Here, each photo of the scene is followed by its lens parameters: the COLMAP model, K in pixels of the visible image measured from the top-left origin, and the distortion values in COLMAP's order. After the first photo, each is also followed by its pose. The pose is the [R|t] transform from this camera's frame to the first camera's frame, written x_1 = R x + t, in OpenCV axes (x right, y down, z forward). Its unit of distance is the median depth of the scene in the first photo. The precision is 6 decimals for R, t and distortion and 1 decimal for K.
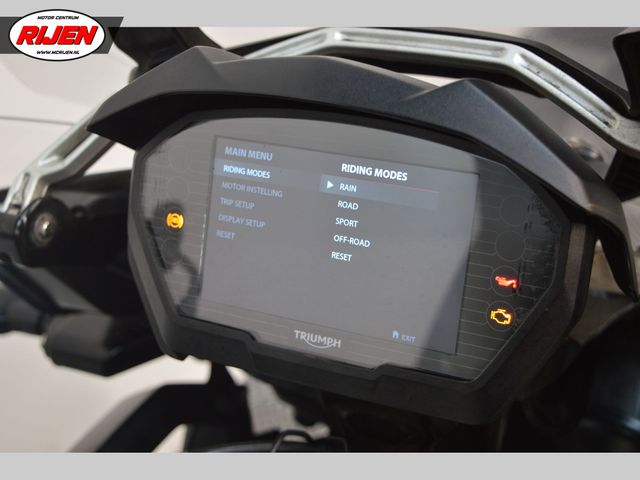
lens RADIAL K [[1139.0, 0, 320.0], [0, 1139.0, 240.0], [0, 0, 1]] dist [-0.000126, 0.042397]
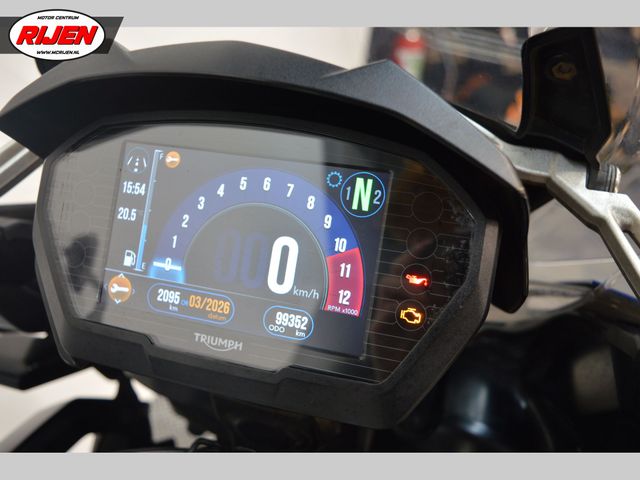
lens RADIAL K [[666.0, 0, 320.0], [0, 666.0, 240.0], [0, 0, 1]] dist [-0.070922, 0.011116]
pose [[0.984580, 0.042665, 0.169653, -0.016450], [-0.020434, 0.991213, -0.130685, 0.072449], [-0.173738, 0.125203, 0.976801, 0.410771]]
